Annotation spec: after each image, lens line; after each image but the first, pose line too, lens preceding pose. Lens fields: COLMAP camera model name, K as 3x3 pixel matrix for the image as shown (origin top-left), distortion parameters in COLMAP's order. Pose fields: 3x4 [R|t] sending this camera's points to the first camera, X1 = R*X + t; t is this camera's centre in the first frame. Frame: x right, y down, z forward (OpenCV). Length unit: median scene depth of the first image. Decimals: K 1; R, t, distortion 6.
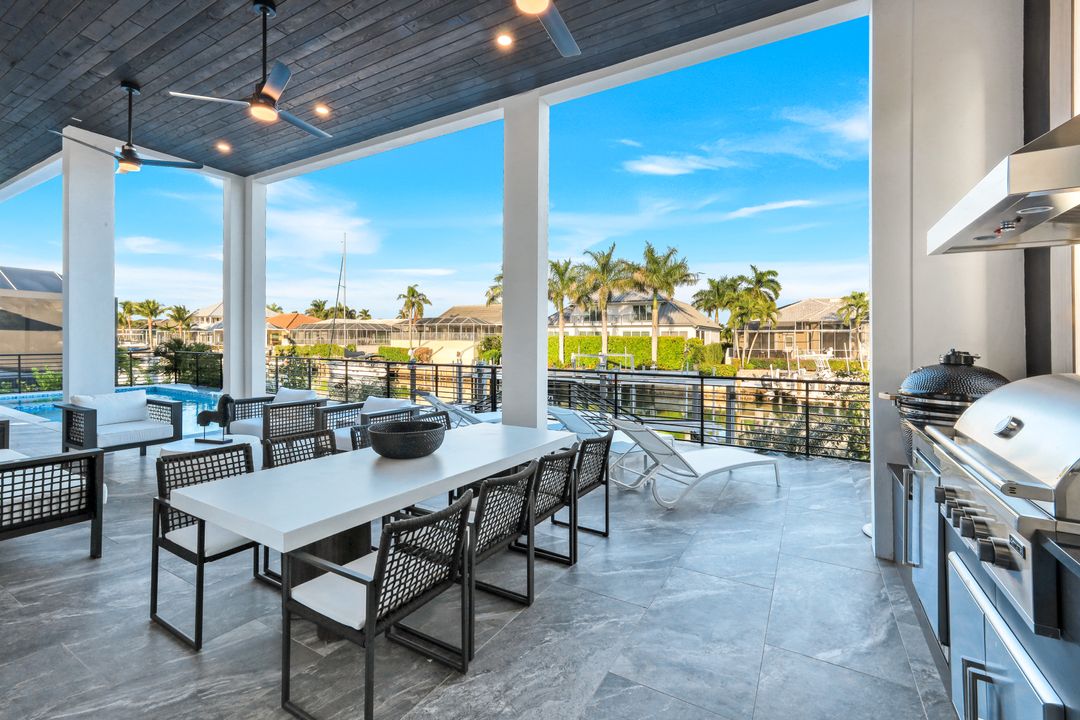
lens RADIAL K [[463.9, 0, 542.8], [0, 463.9, 338.1], [0, 0, 1]] dist [0.002799, -0.000377]
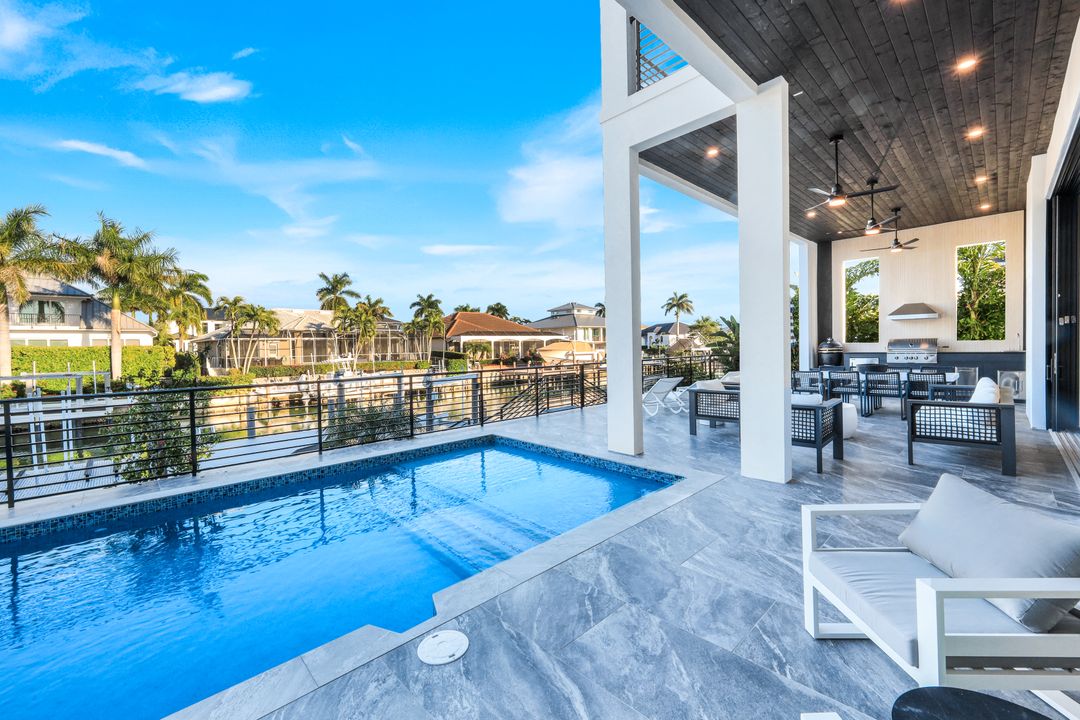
lens RADIAL K [[439.9, 0, 541.4], [0, 439.9, 355.2], [0, 0, 1]] dist [-0.006006, 0.000112]
pose [[0.270475, -0.032328, 0.962184, -0.213655], [0.014632, 0.999459, 0.029467, 0.000457], [-0.962616, 0.006108, 0.270801, 0.135756]]
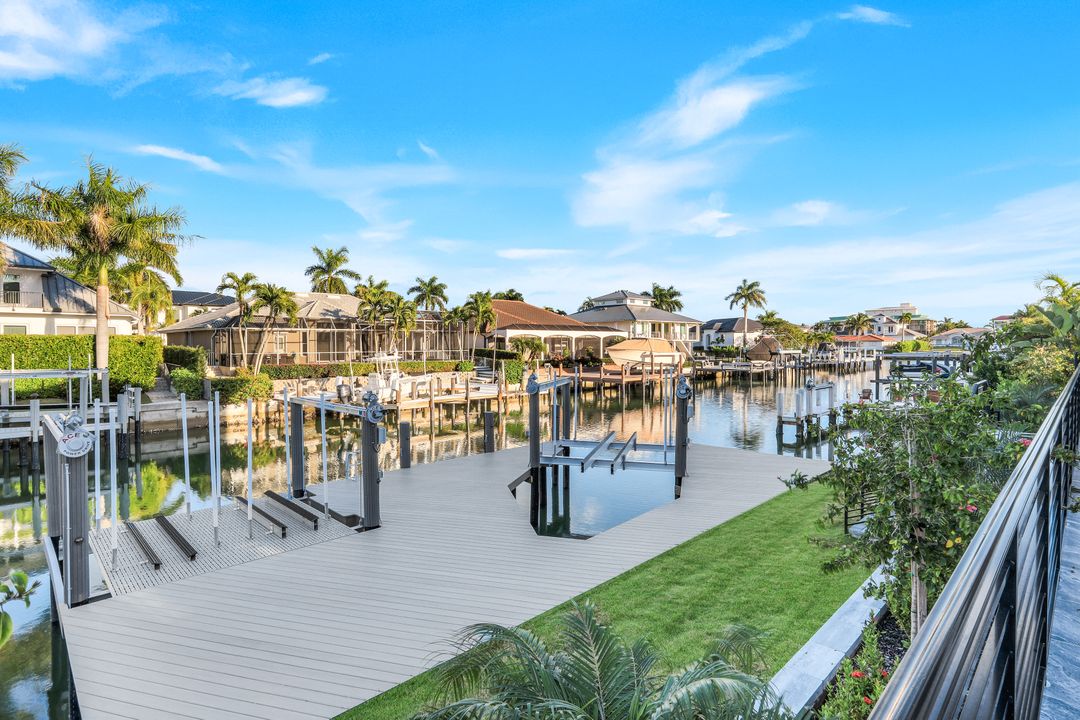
lens RADIAL K [[542.7, 0, 537.8], [0, 542.7, 355.2], [0, 0, 1]] dist [-0.000471, -0.000926]
pose [[0.261600, -0.026807, 0.964804, -0.214253], [-0.001377, 0.999603, 0.028148, 0.001506], [-0.965175, -0.008692, 0.261459, 0.282582]]
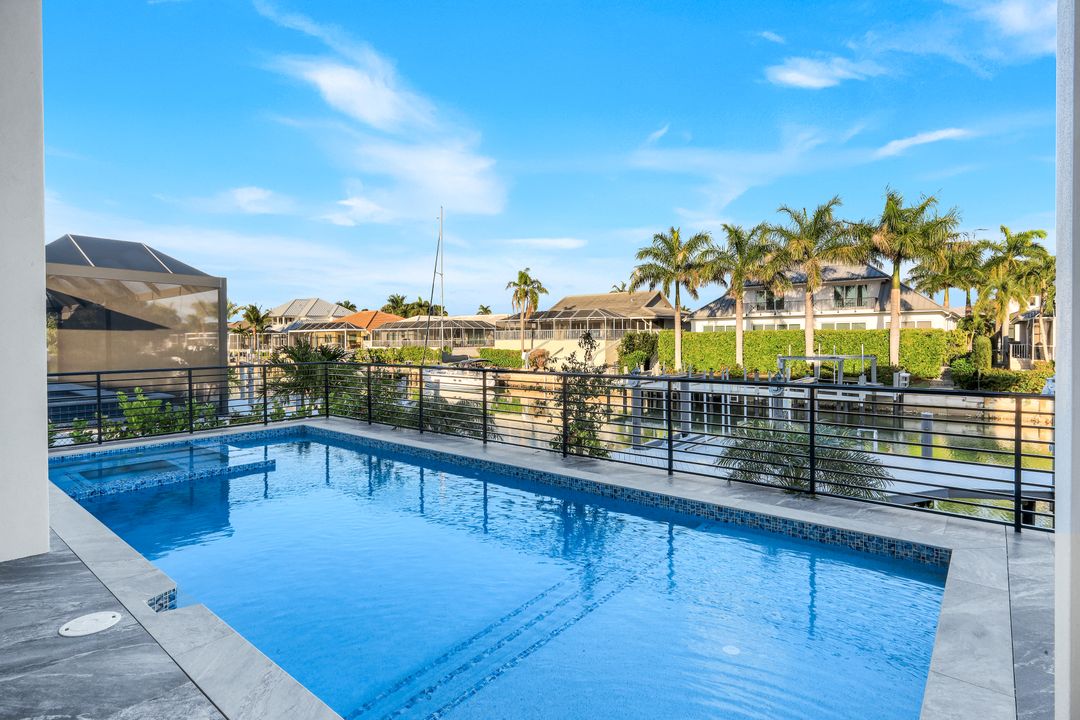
lens RADIAL K [[542.7, 0, 537.8], [0, 542.7, 355.2], [0, 0, 1]] dist [-0.000471, -0.000926]
pose [[0.986047, -0.009416, -0.166201, -0.123870], [0.015028, 0.999357, 0.032546, 0.001048], [0.165788, -0.034590, 0.985555, 0.110818]]
